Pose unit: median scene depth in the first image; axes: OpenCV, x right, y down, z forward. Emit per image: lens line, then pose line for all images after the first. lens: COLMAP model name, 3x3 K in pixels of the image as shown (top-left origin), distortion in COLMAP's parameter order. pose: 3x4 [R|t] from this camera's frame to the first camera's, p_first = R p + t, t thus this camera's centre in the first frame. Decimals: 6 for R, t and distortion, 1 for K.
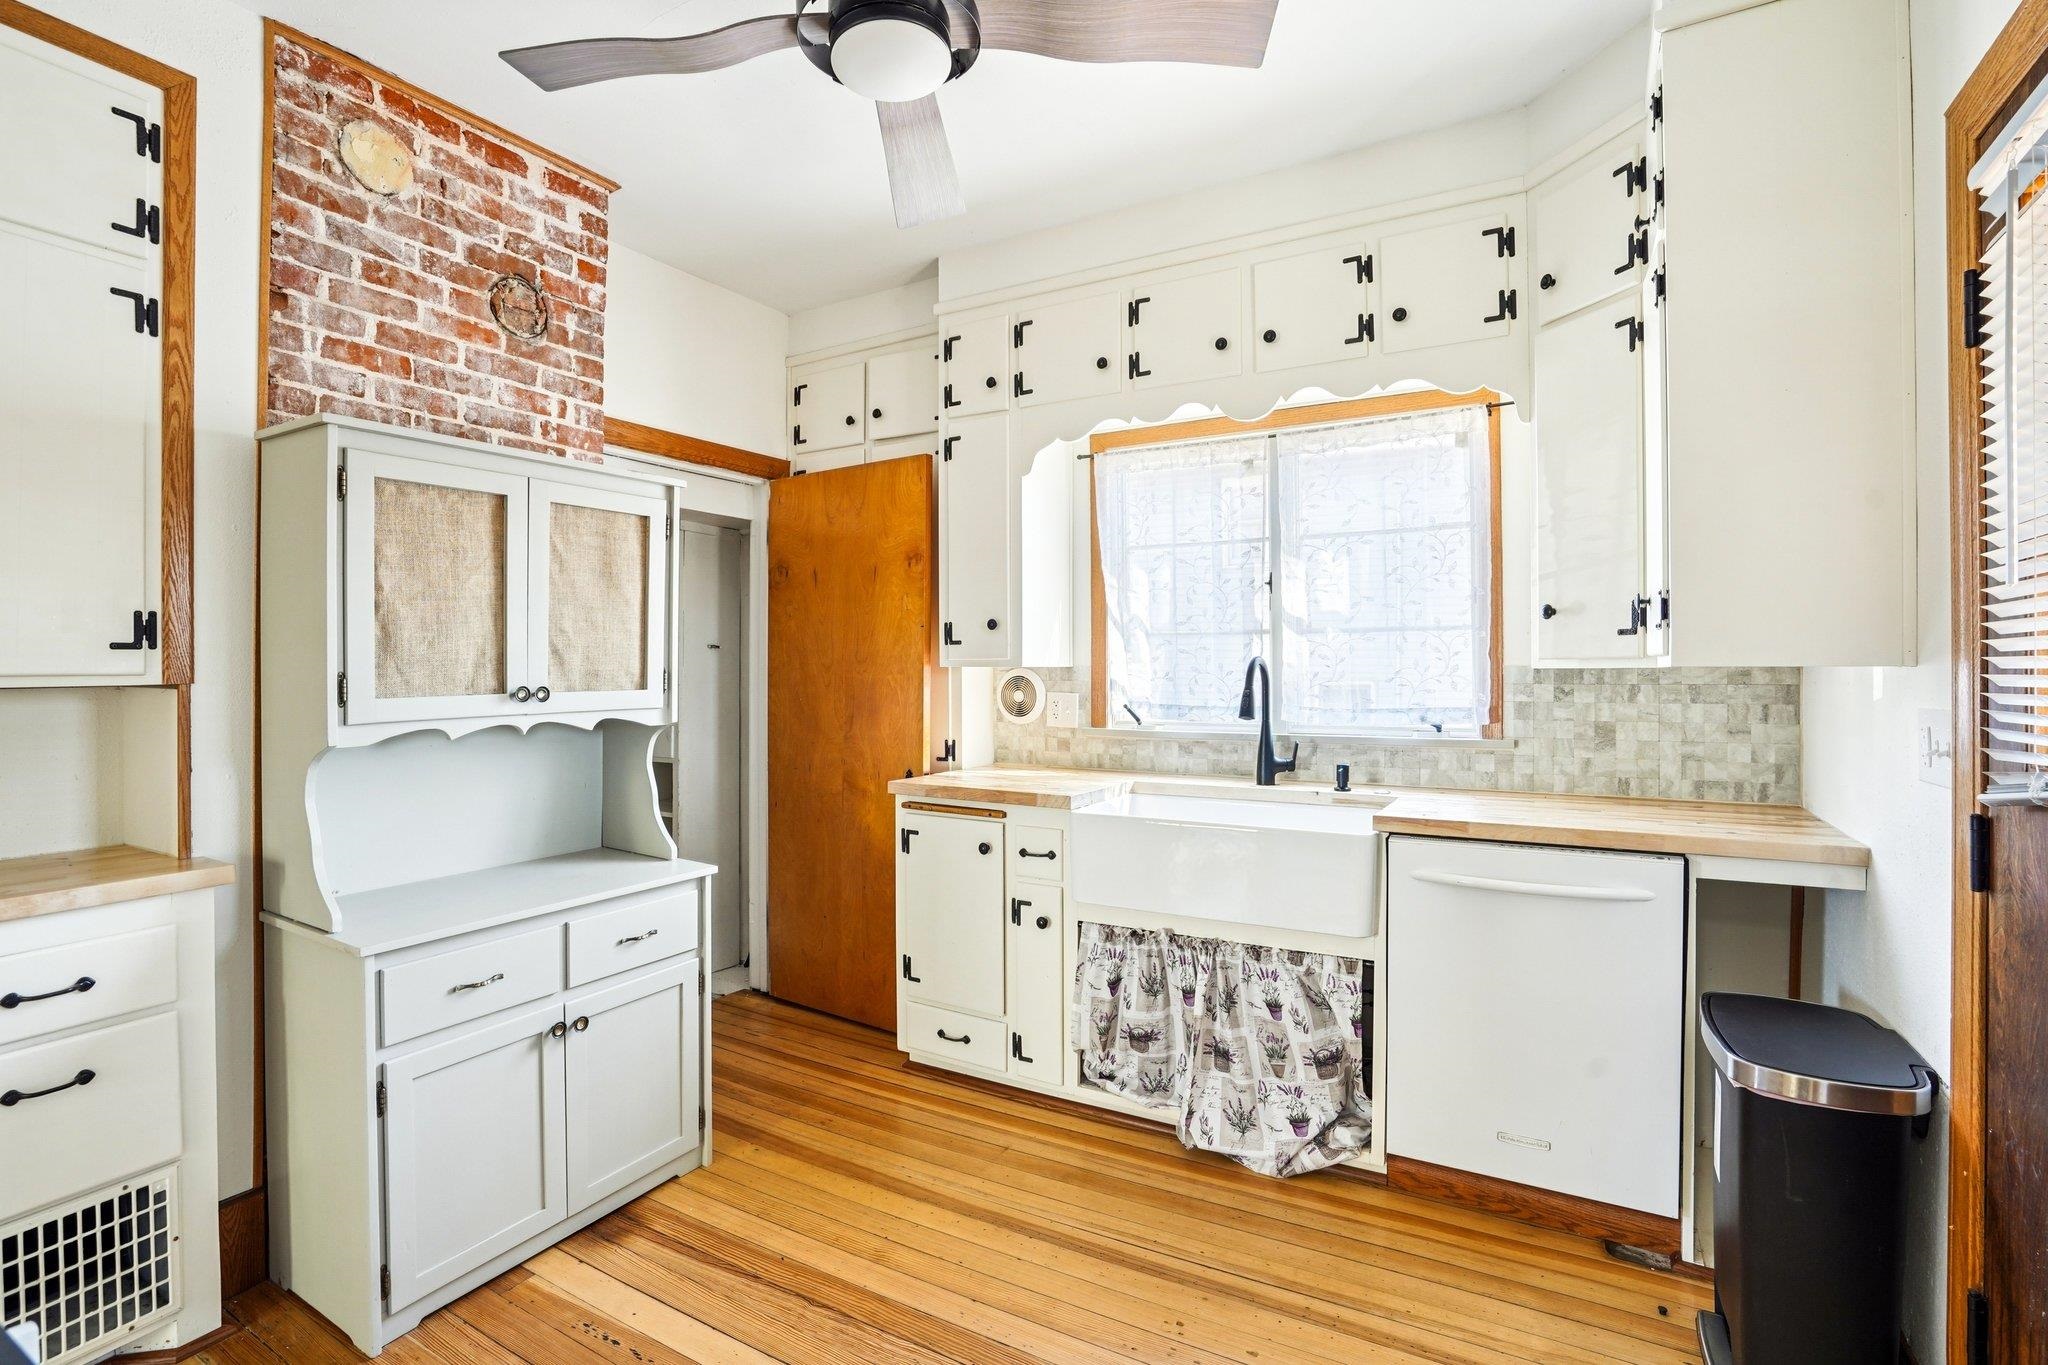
lens RADIAL K [[947.3, 0, 1023.8], [0, 947.3, 675.6], [0, 0, 1]] dist [-0.055097, 0.018370]
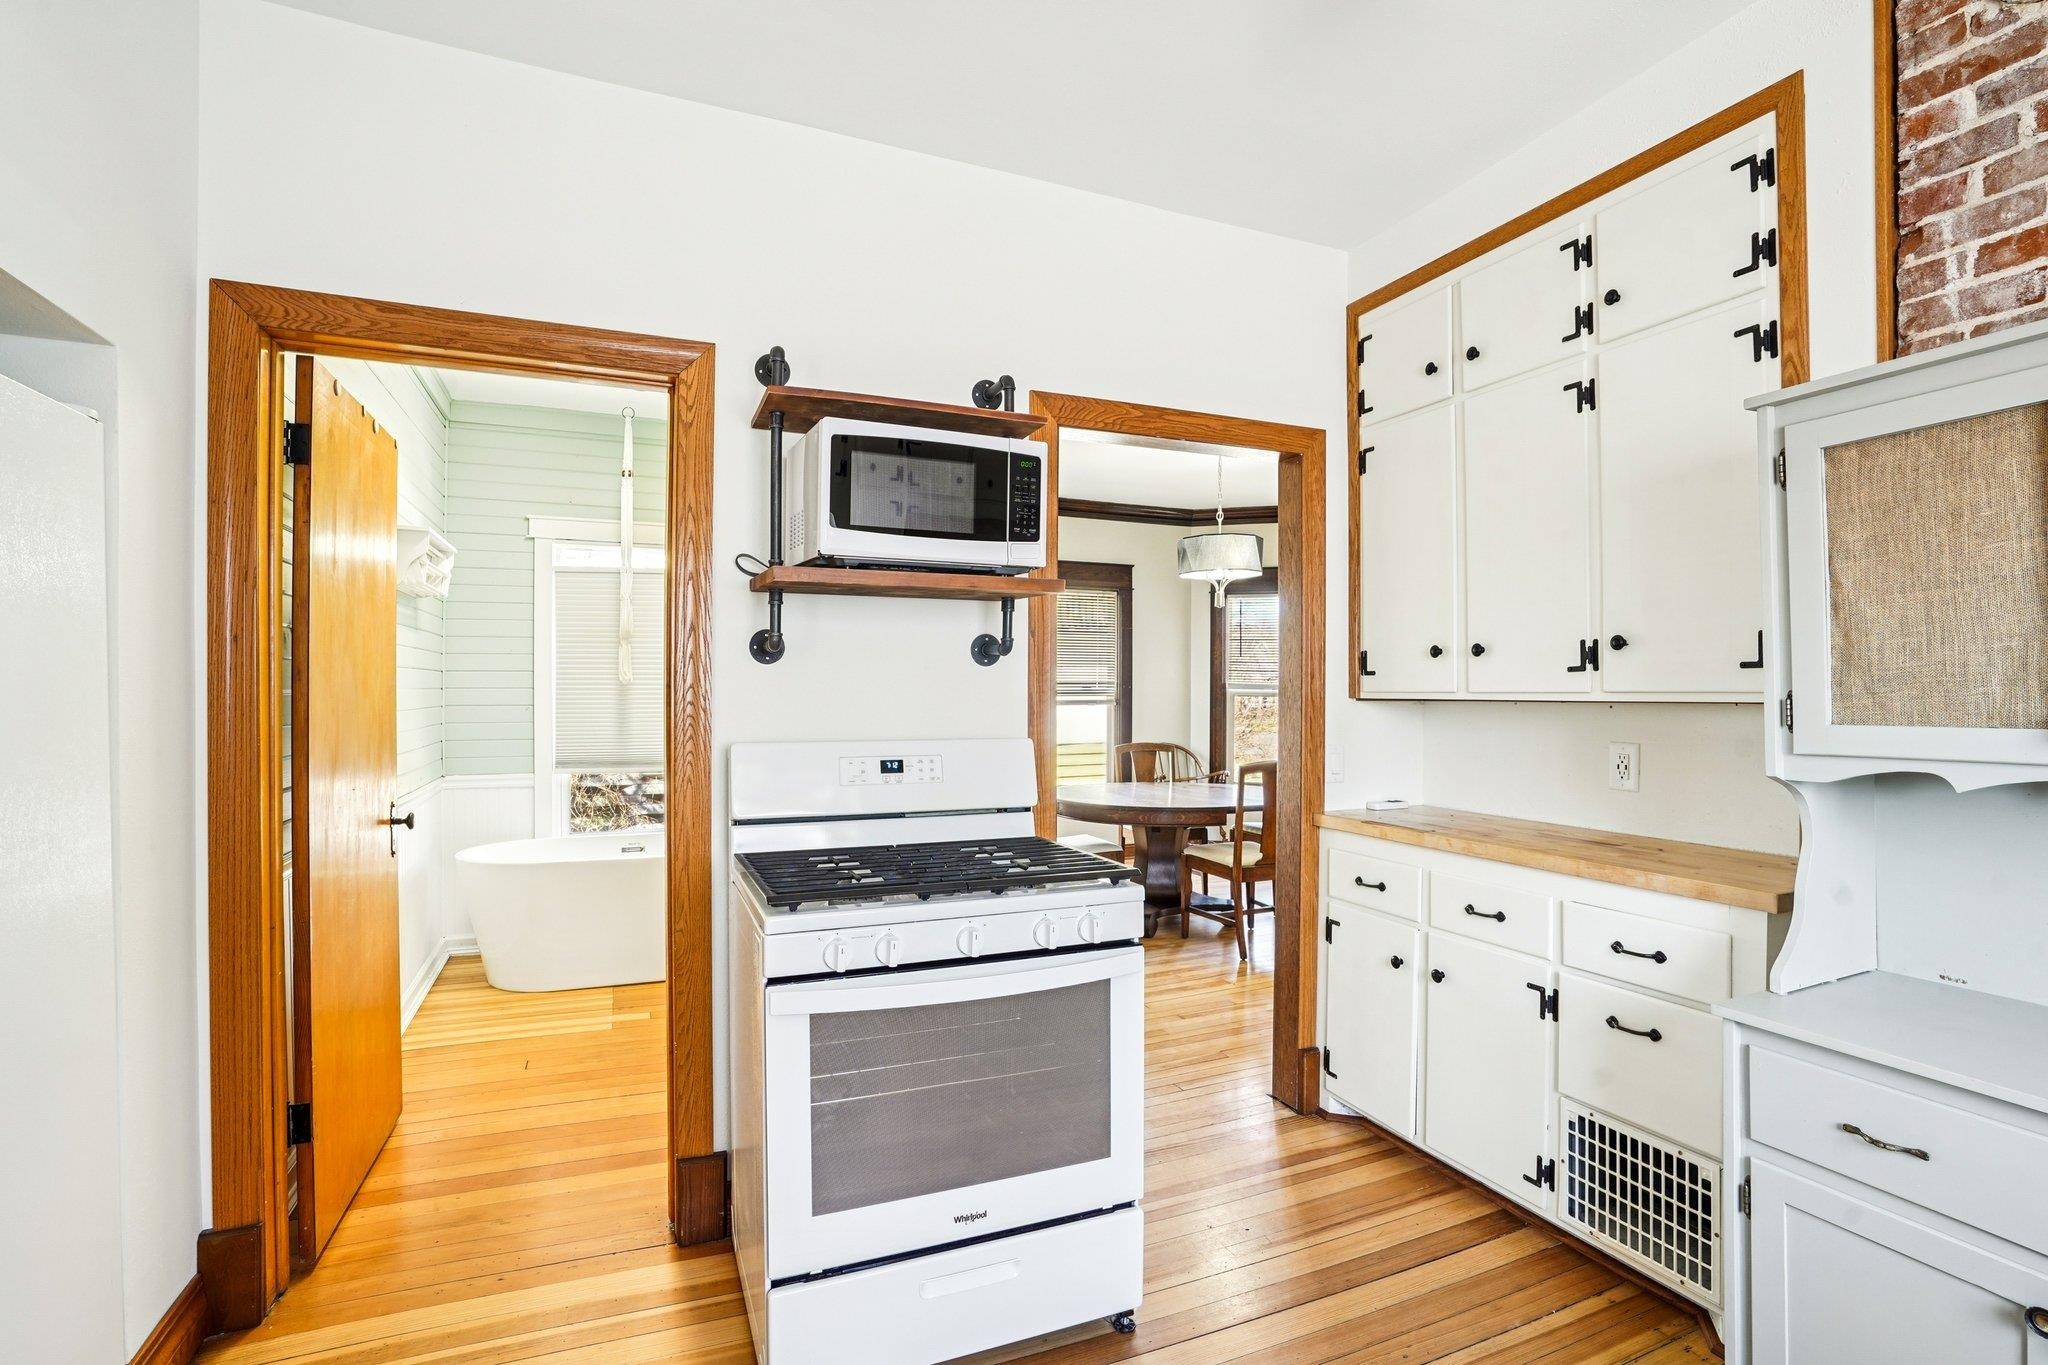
lens RADIAL K [[979.4, 0, 1015.6], [0, 979.4, 687.9], [0, 0, 1]] dist [-0.061158, 0.019955]
pose [[-0.618365, 0.003719, -0.785882, 0.262748], [-0.004695, 0.999953, 0.008426, -0.007349], [0.785877, 0.008901, -0.618319, 0.667425]]
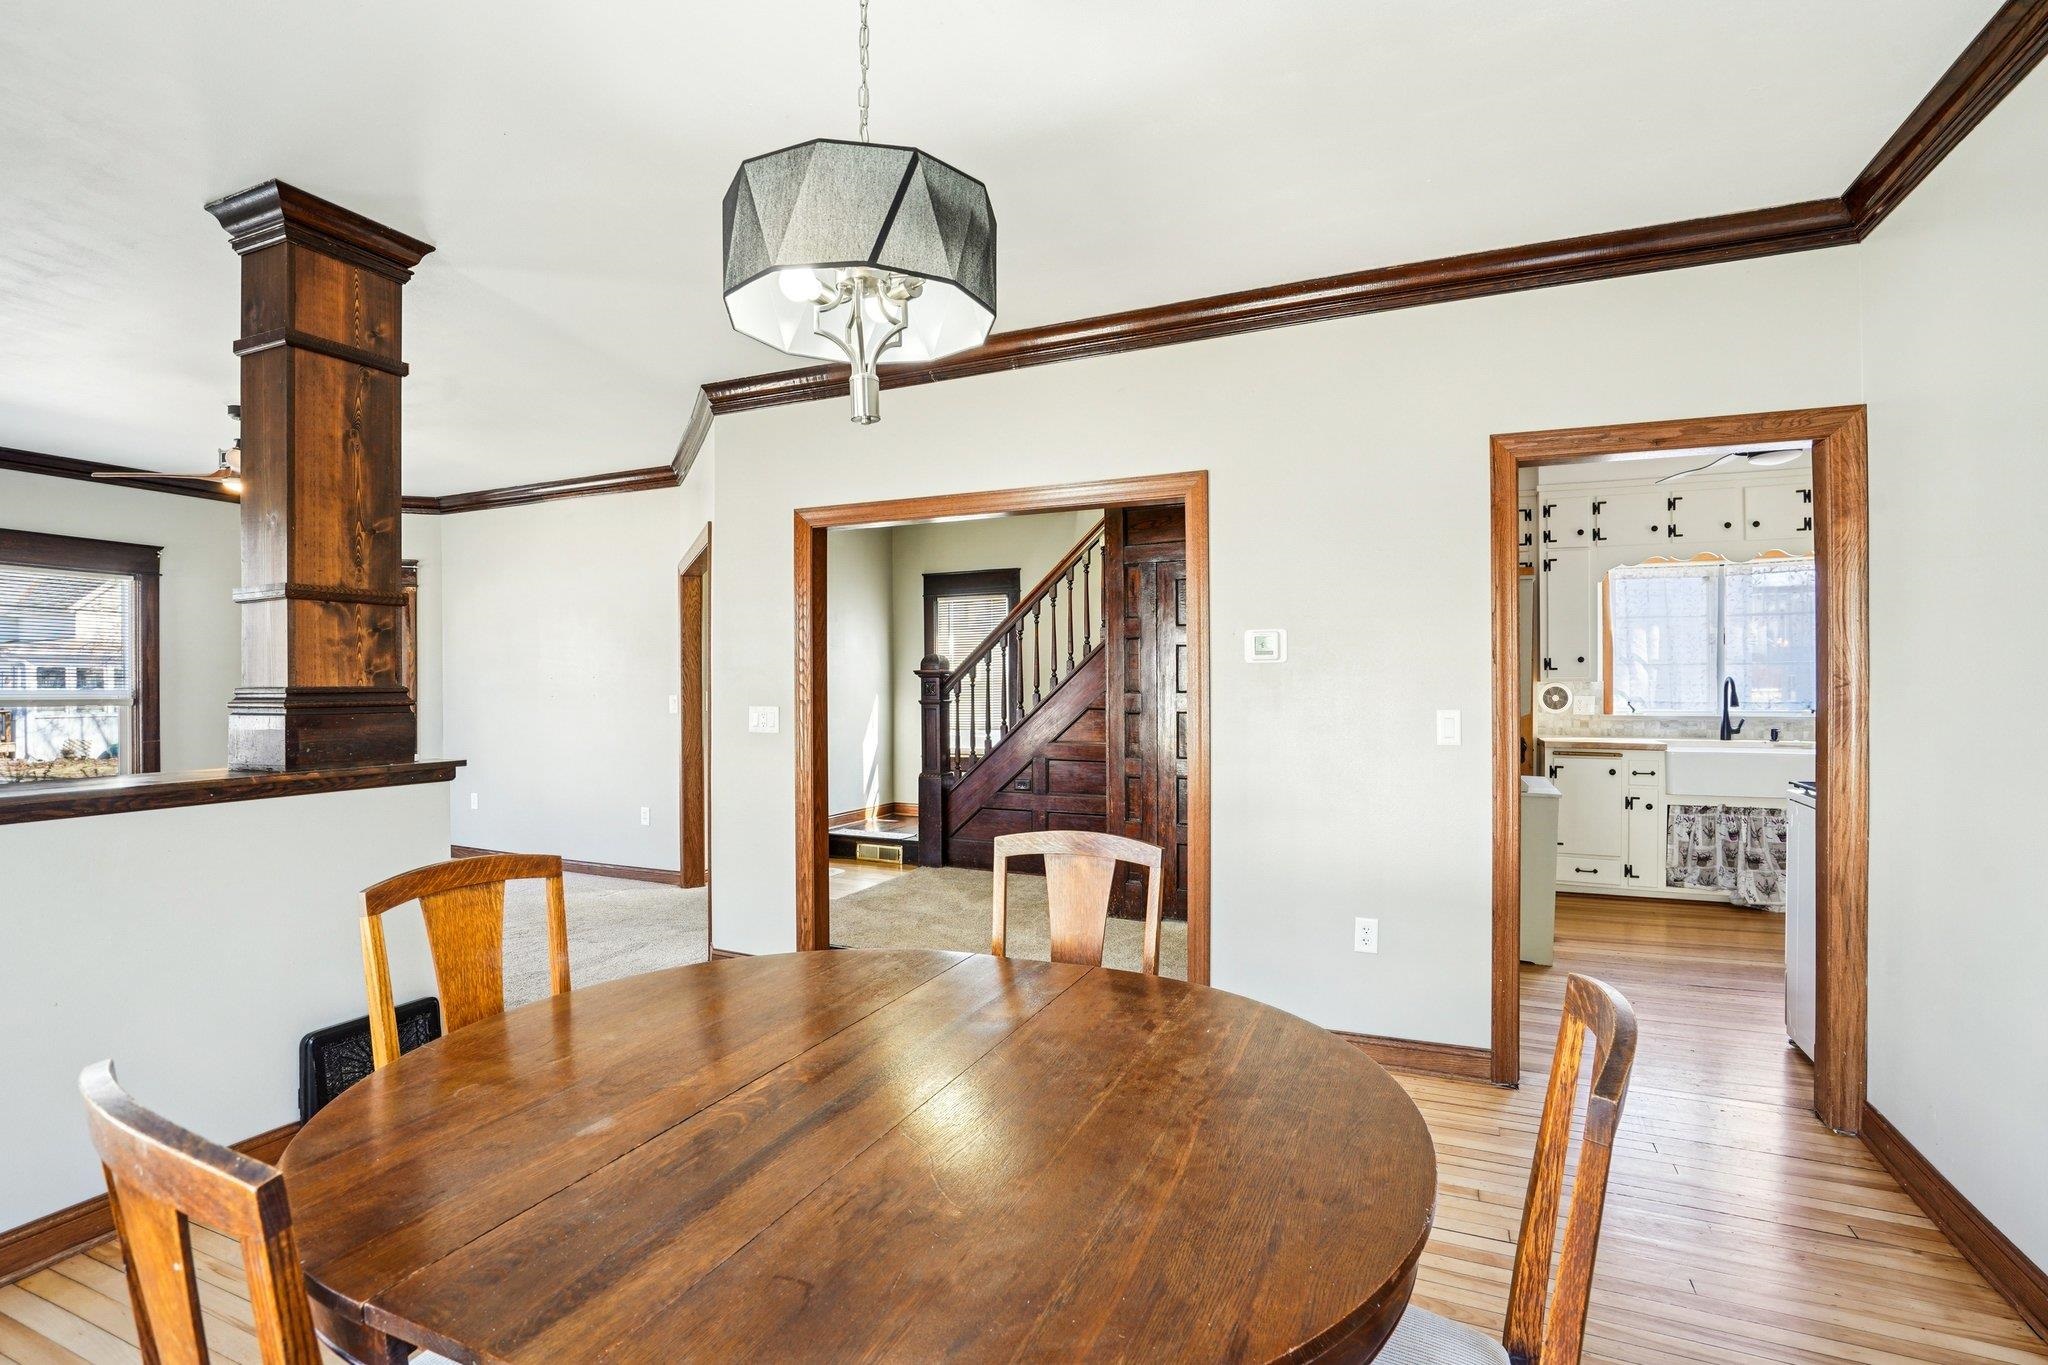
lens RADIAL K [[937.8, 0, 1028.4], [0, 937.8, 690.9], [0, 0, 1]] dist [-0.057083, 0.019556]
pose [[0.995312, -0.001866, 0.096702, -1.547142], [0.002281, 0.999989, -0.004179, 0.017159], [-0.096693, 0.004380, 0.995305, -0.865410]]
